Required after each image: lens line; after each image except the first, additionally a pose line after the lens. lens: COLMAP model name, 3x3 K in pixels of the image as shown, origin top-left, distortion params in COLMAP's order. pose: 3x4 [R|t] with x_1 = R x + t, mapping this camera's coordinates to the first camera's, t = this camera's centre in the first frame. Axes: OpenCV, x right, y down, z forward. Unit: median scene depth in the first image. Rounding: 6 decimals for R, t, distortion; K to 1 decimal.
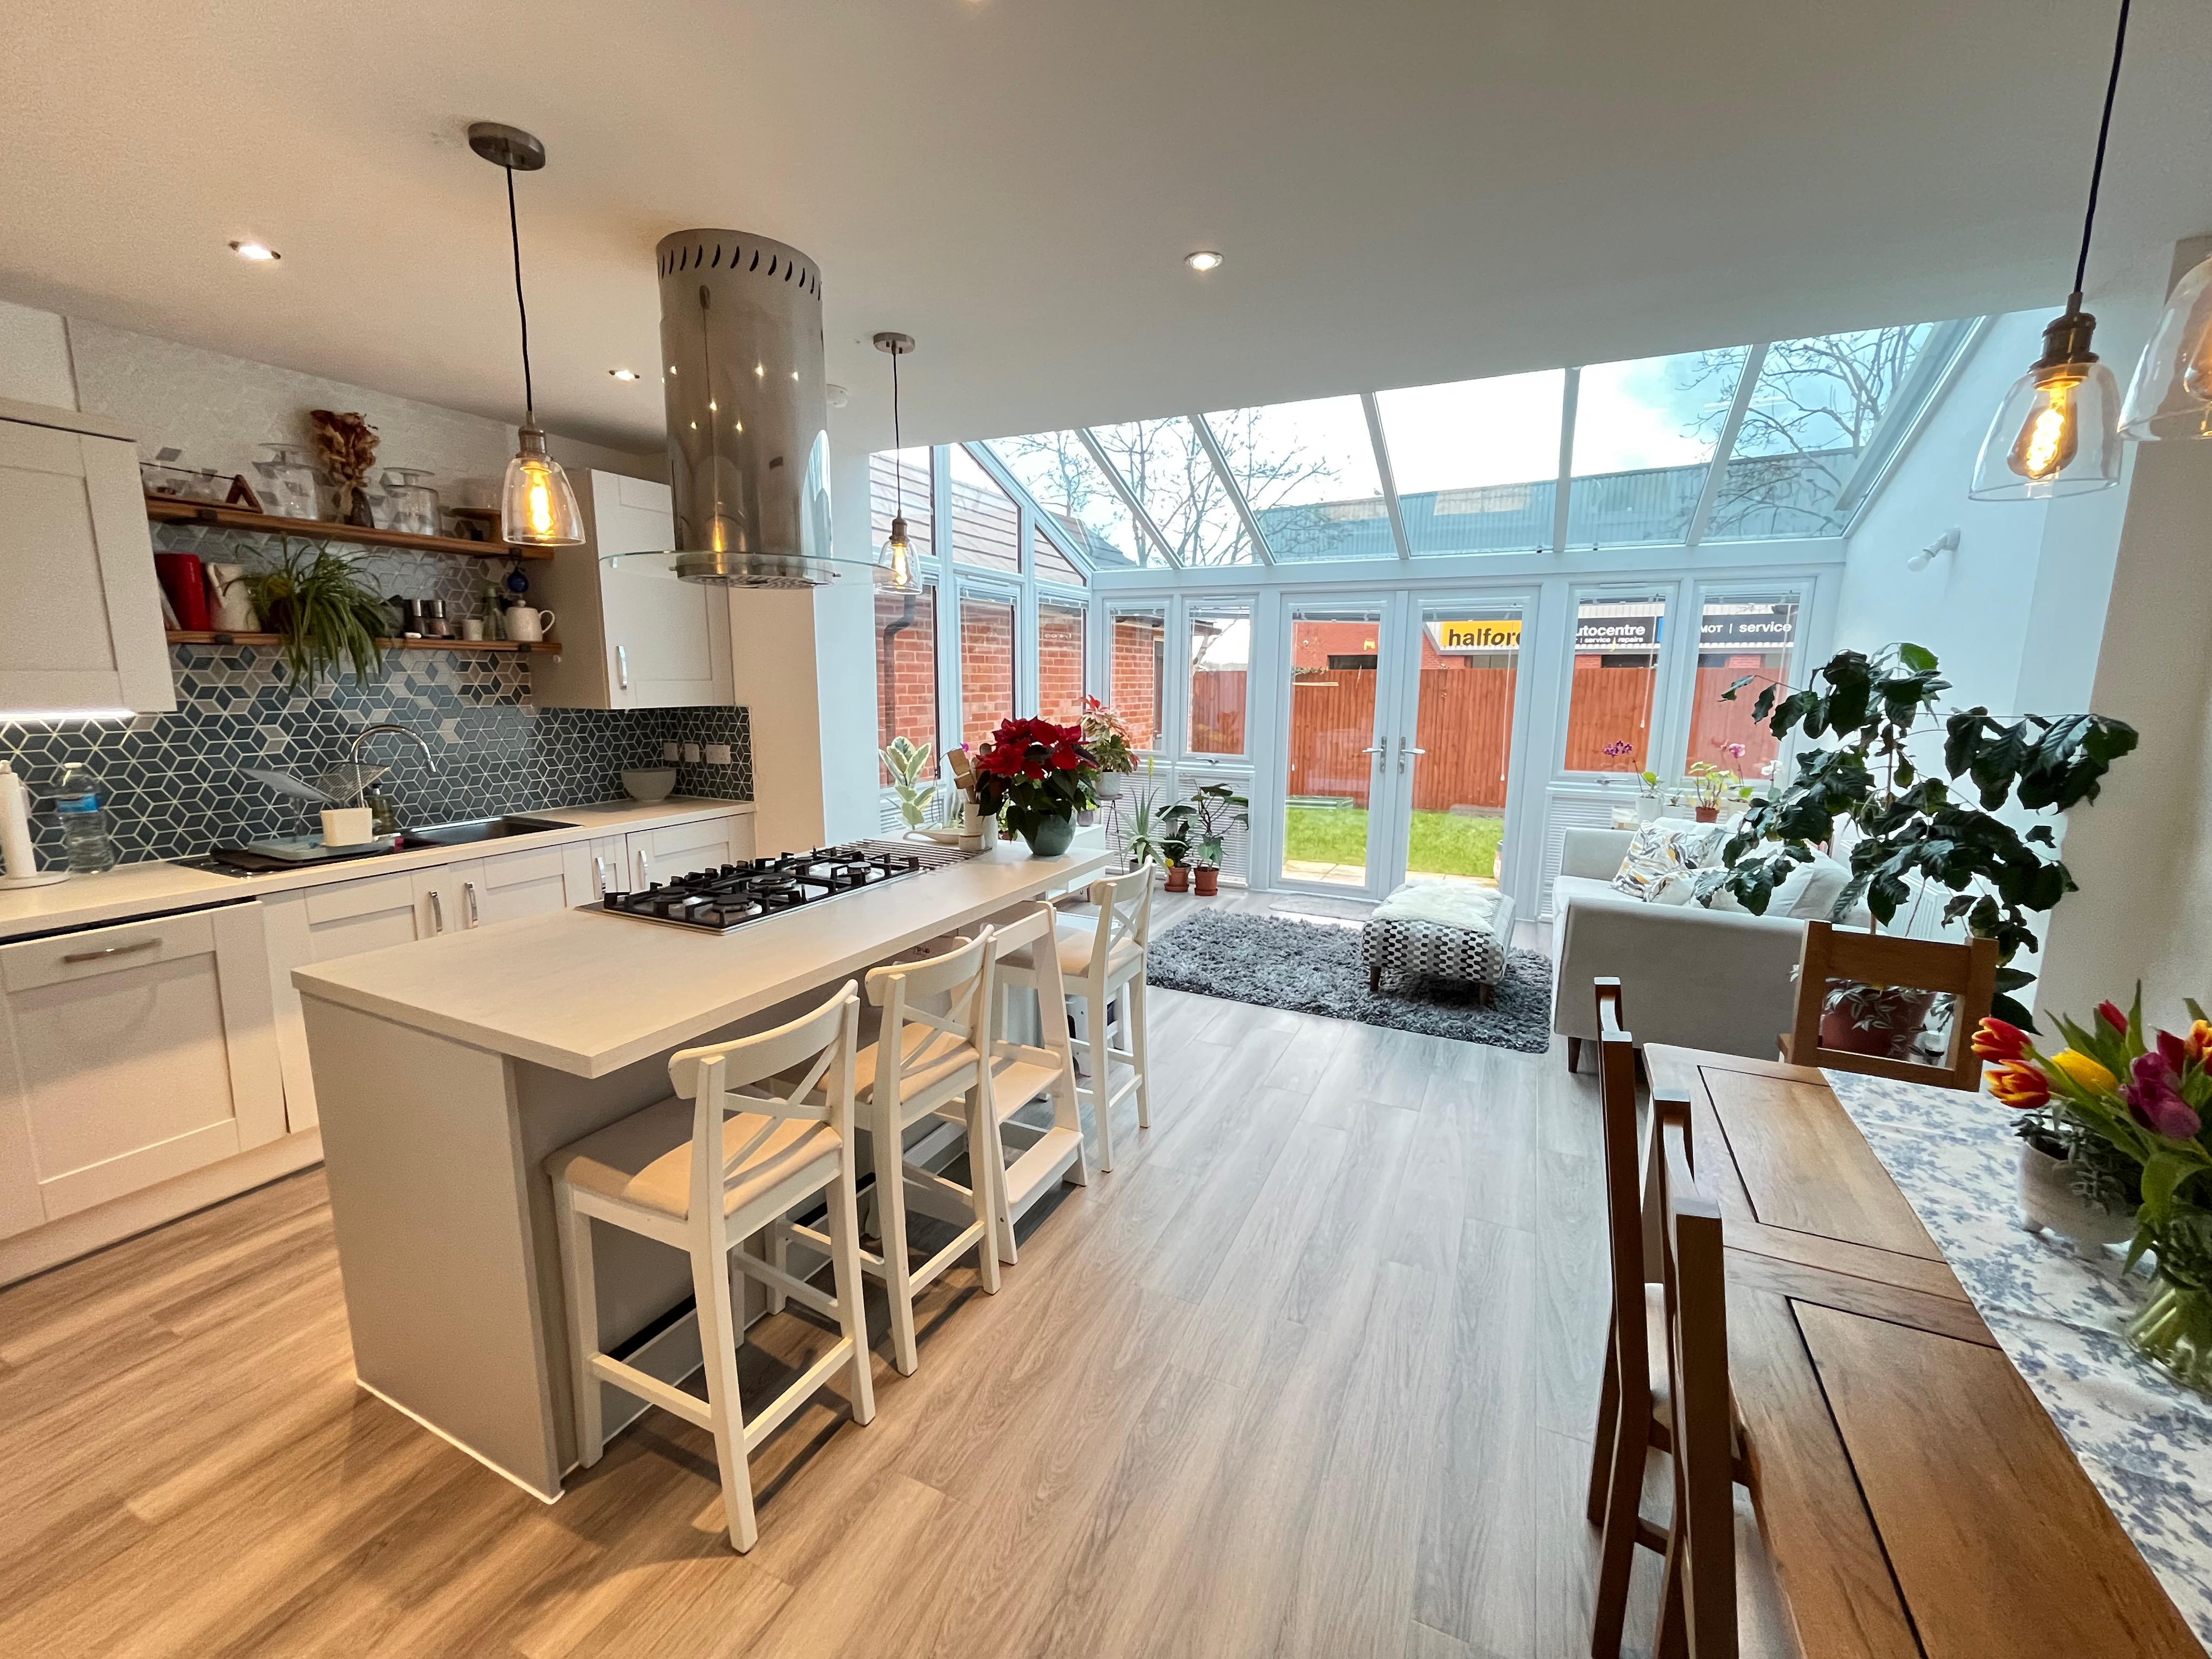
lens RADIAL K [[902.8, 0, 1101.6], [0, 902.8, 833.5], [0, 0, 1]] dist [-0.003046, 0.000939]
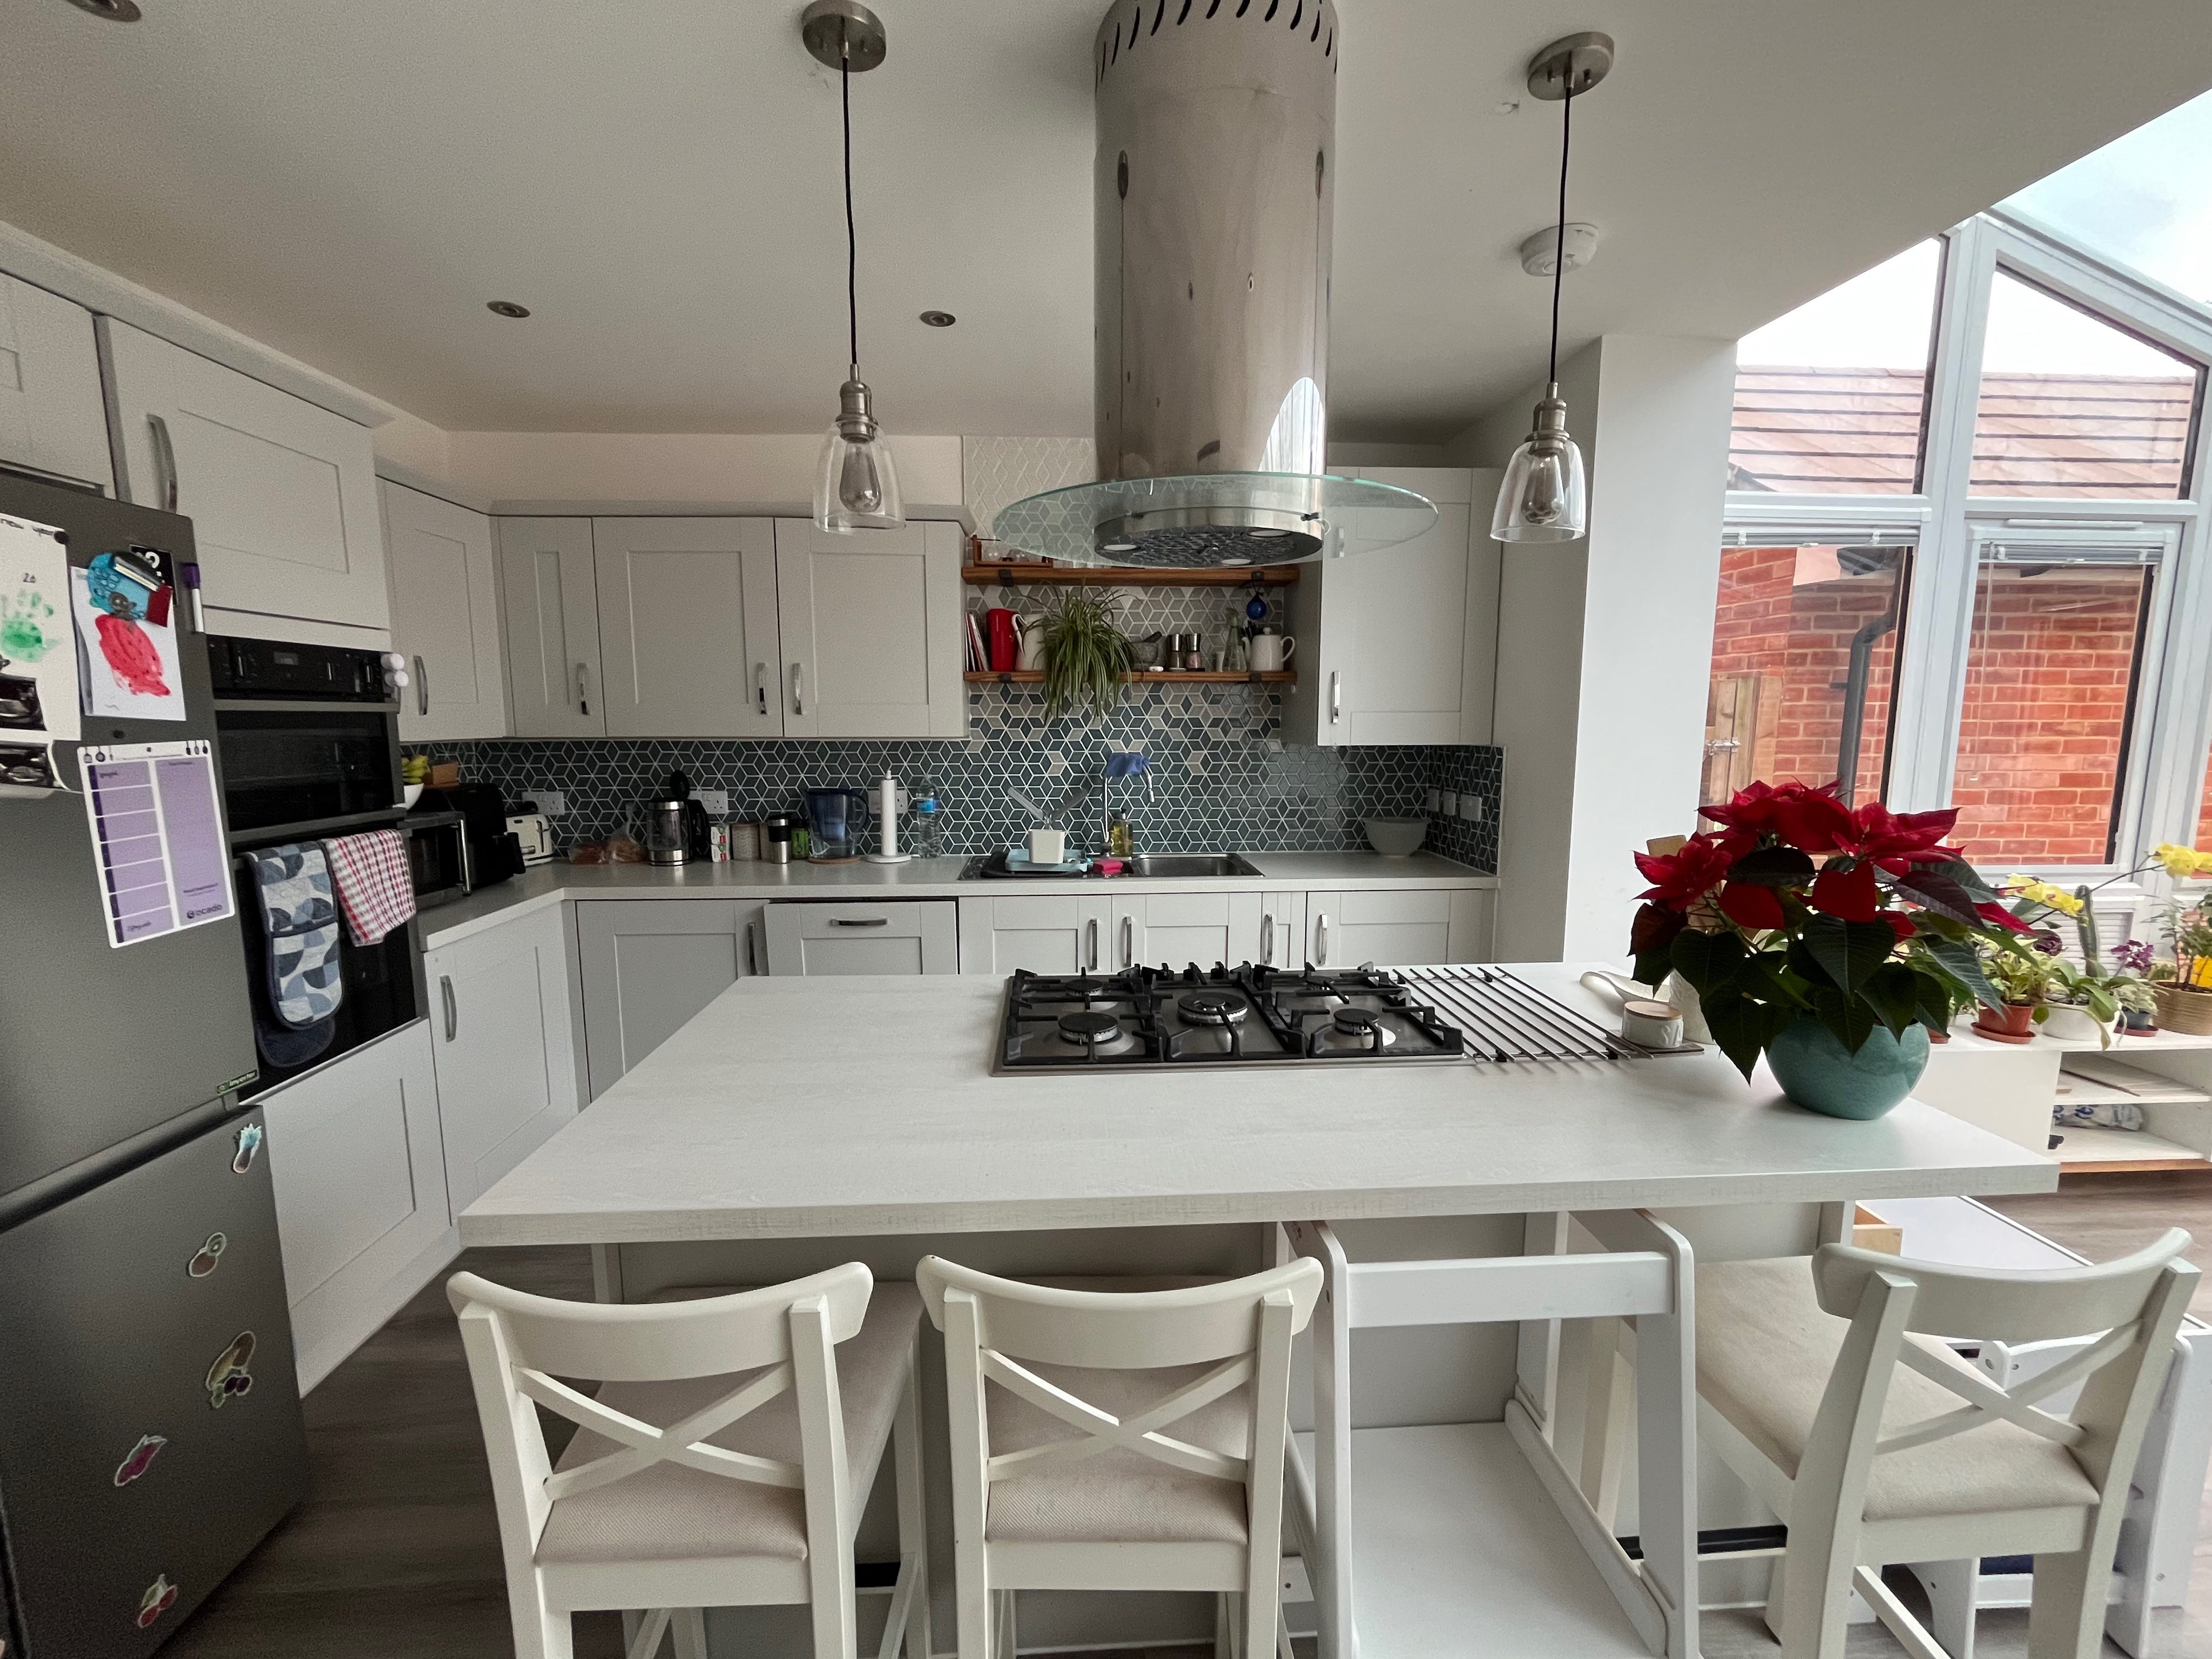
lens RADIAL K [[902.8, 0, 1108.4], [0, 902.8, 831.5], [0, 0, 1]] dist [-0.003046, 0.000939]
pose [[0.496121, 0.104466, -0.861946, 0.103286], [-0.145829, 0.988659, 0.035887, -0.060685], [0.855919, 0.107893, 0.505729, 0.418551]]
